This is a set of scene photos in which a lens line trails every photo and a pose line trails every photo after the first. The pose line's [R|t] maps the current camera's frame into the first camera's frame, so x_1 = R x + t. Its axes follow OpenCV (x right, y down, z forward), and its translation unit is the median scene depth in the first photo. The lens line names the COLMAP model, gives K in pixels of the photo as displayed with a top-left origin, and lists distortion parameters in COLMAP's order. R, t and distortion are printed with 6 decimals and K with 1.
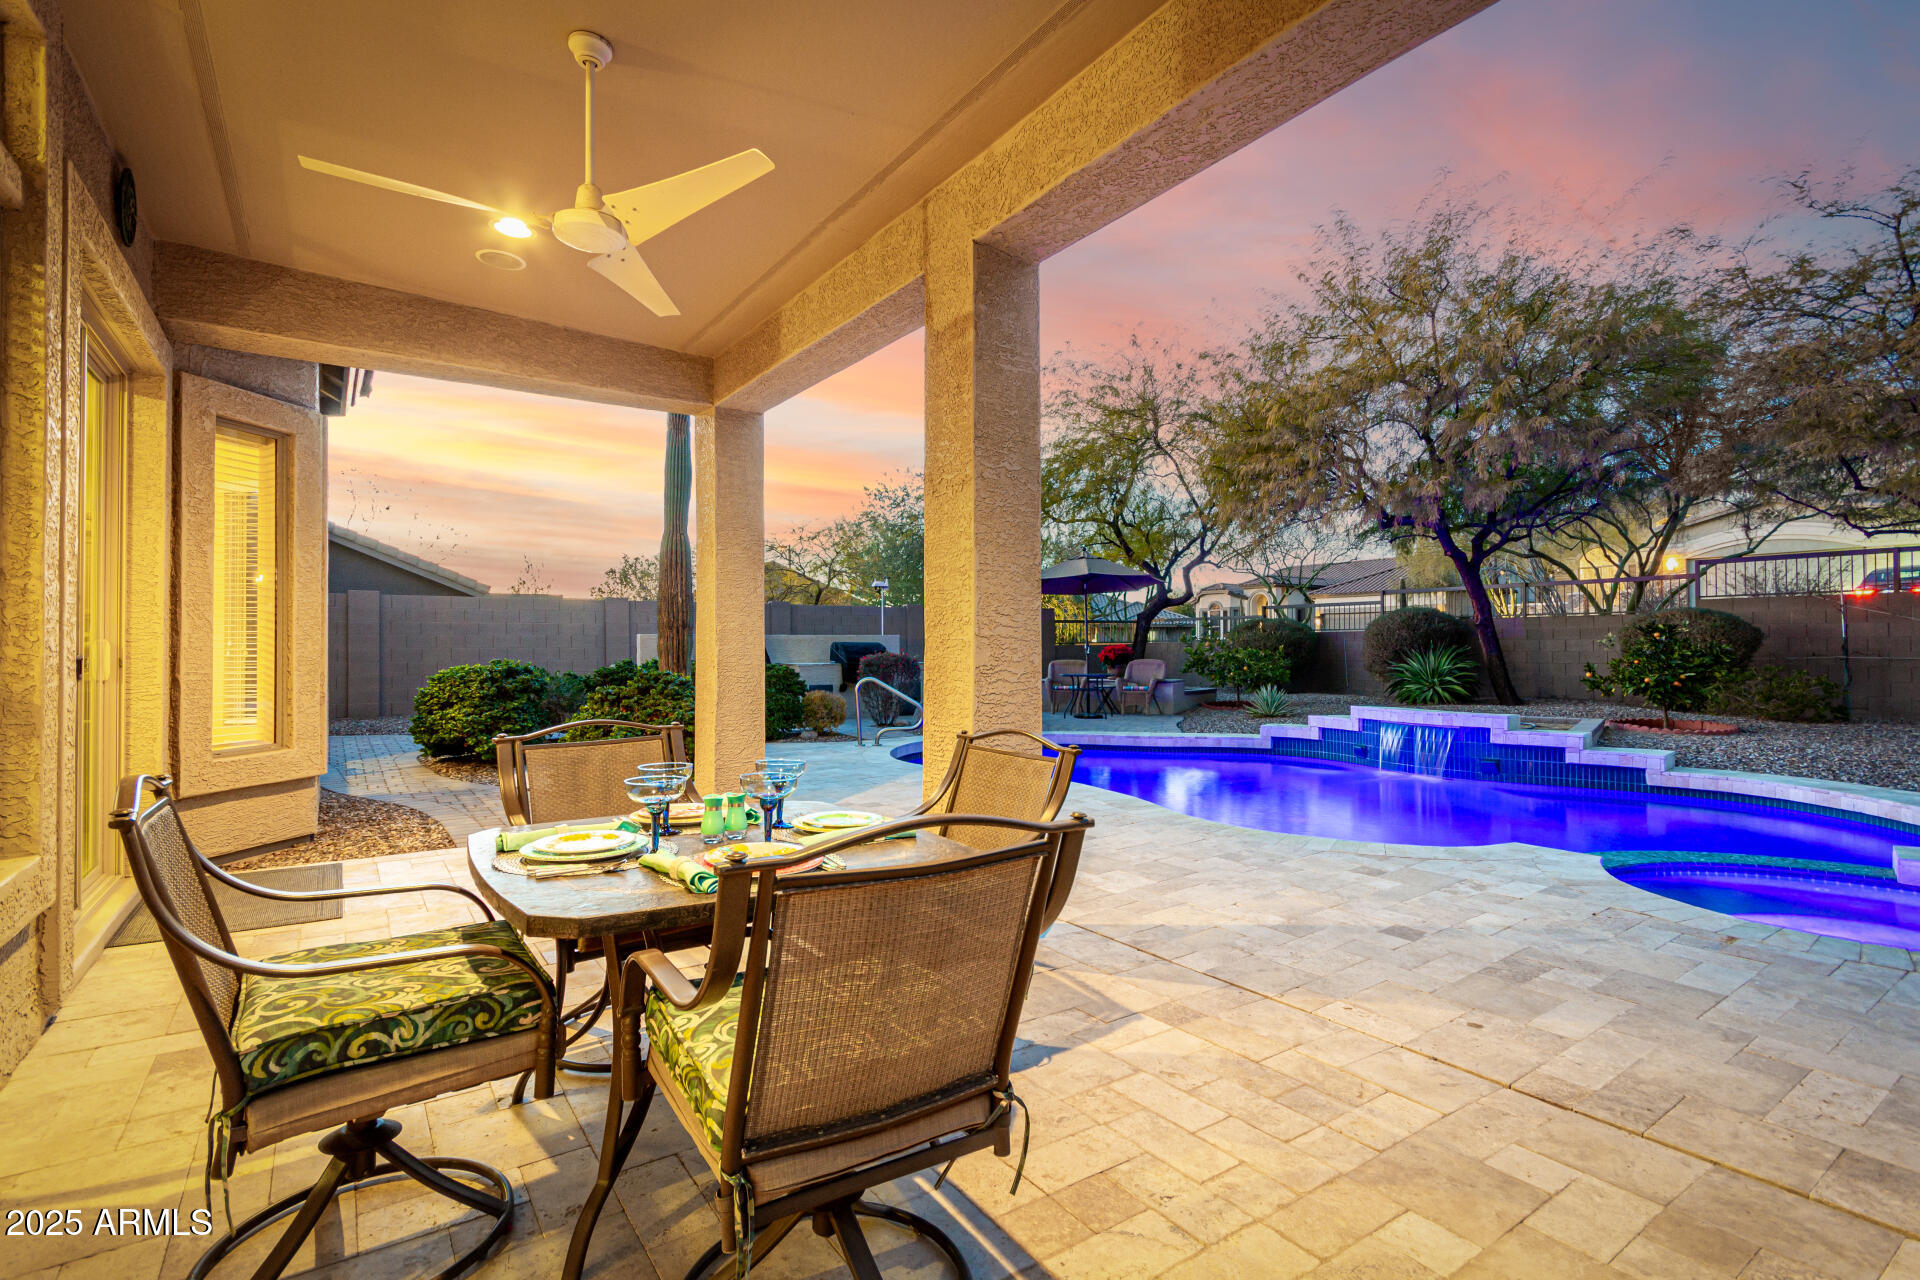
lens RADIAL K [[896.6, 0, 962.5], [0, 896.6, 635.9], [0, 0, 1]] dist [-0.001088, 0.006088]
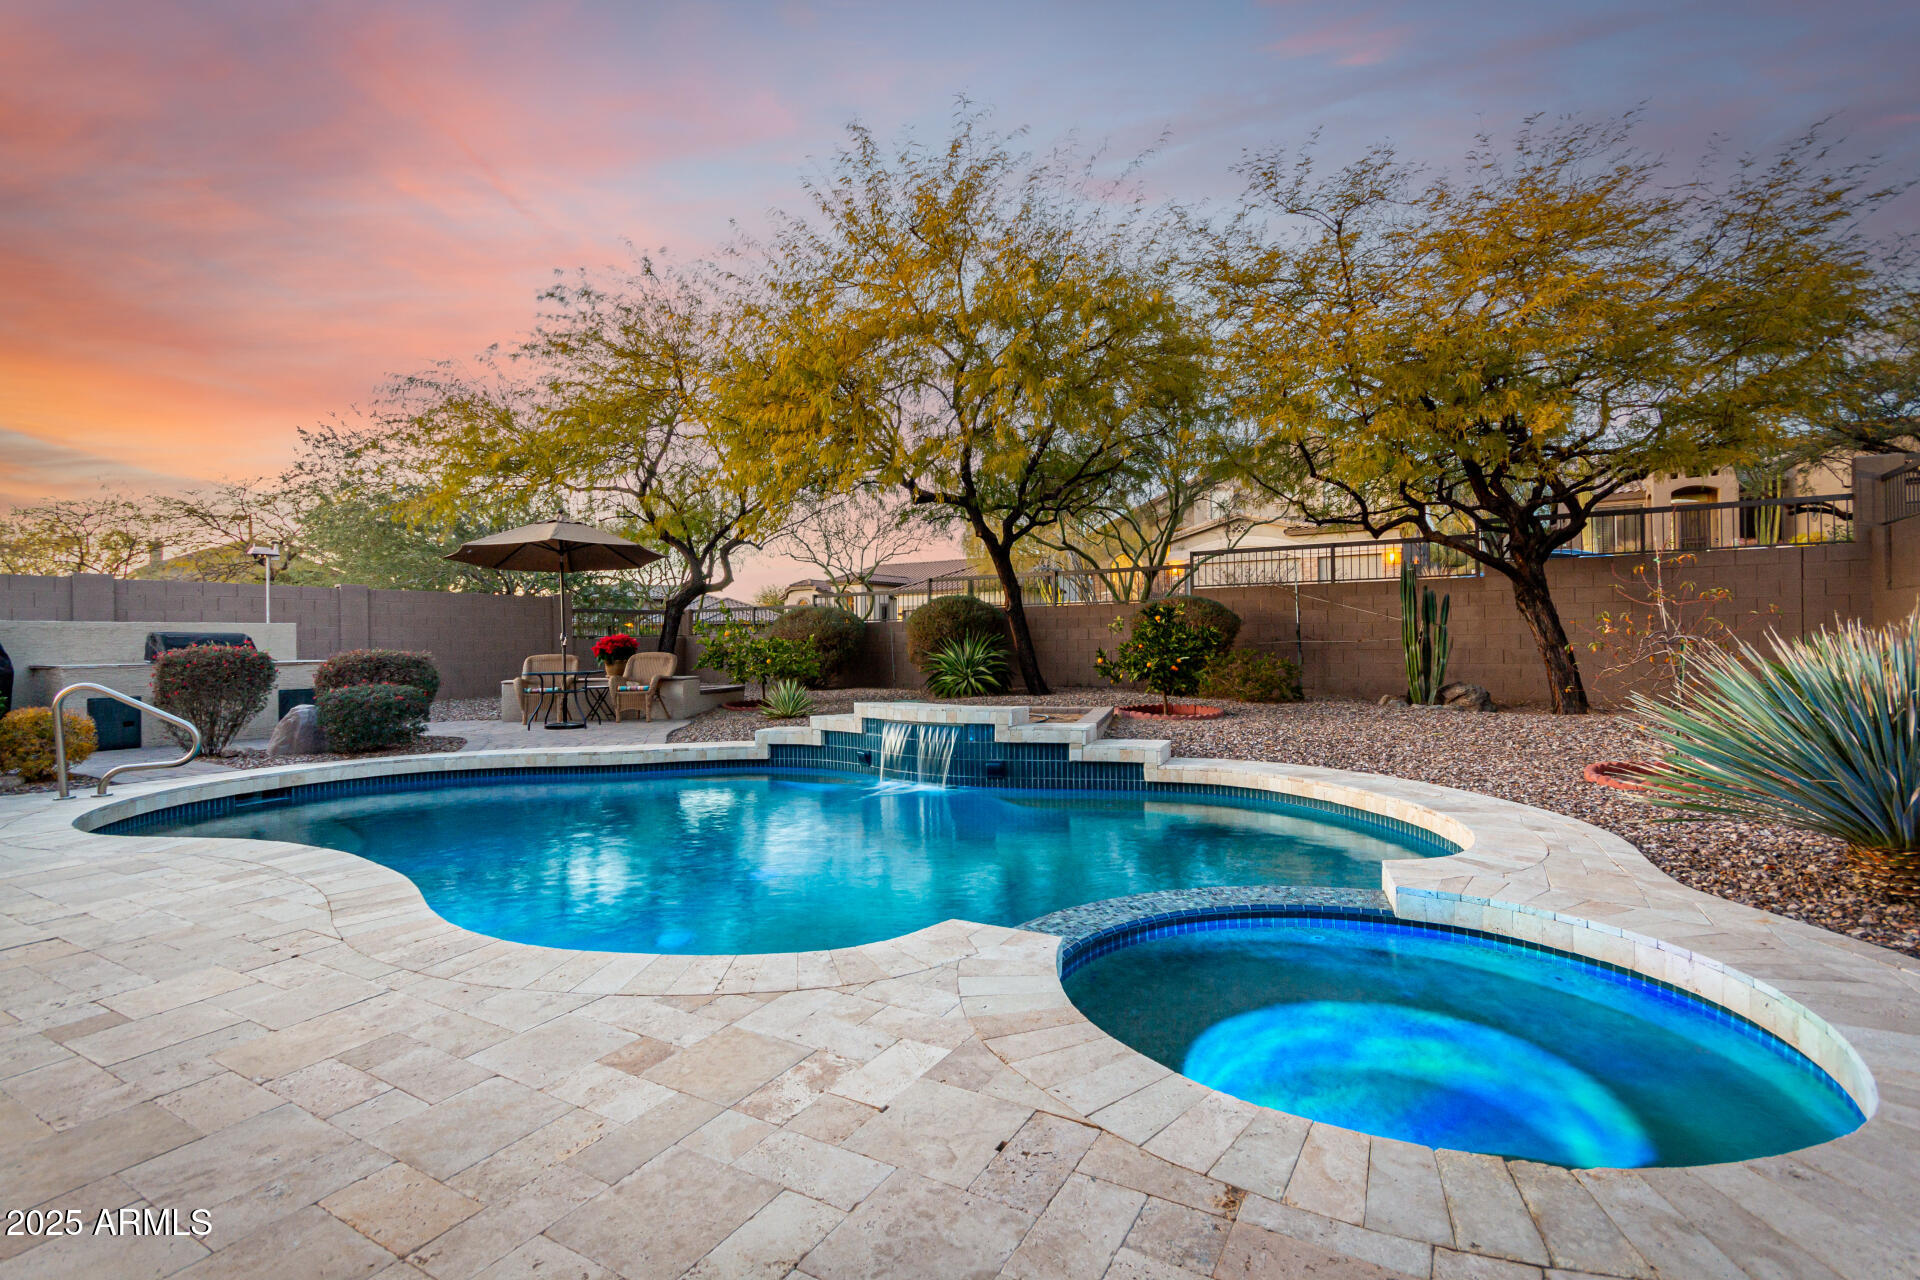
lens RADIAL K [[886.3, 0, 960.0], [0, 886.3, 640.0], [0, 0, 1]] dist [0.000885, 0.000275]
pose [[0.910137, -0.005533, 0.414270, 0.167677], [0.003621, 0.999979, 0.005399, 0.015162], [-0.414291, -0.003414, 0.910138, 0.199923]]
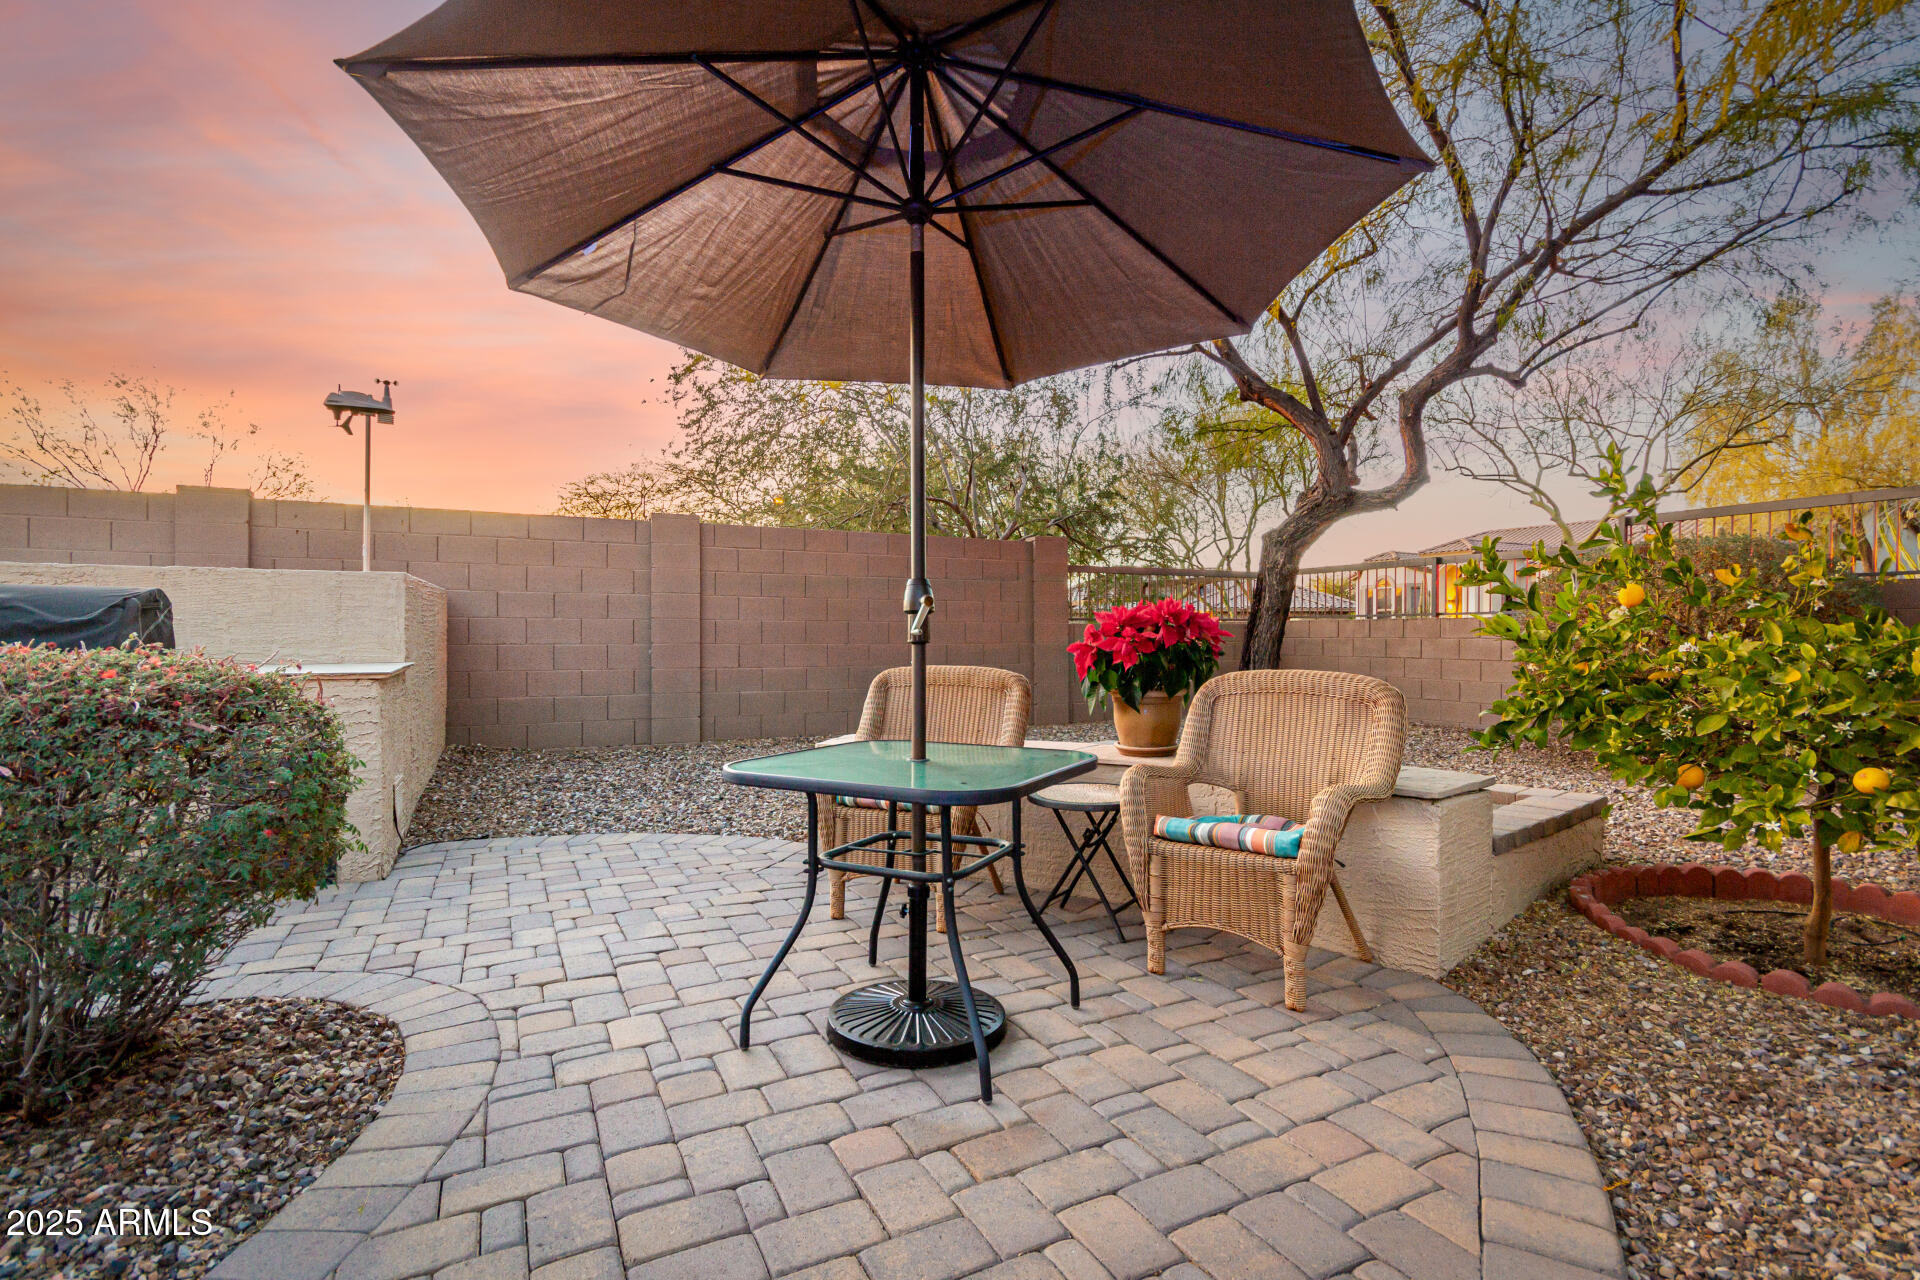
lens RADIAL K [[896.6, 0, 962.5], [0, 896.6, 635.9], [0, 0, 1]] dist [-0.001088, 0.006088]
pose [[0.988887, 0.006462, -0.148527, 0.215920], [-0.004217, 0.999872, 0.015425, 0.020850], [0.148607, -0.014627, 0.988788, 1.049539]]
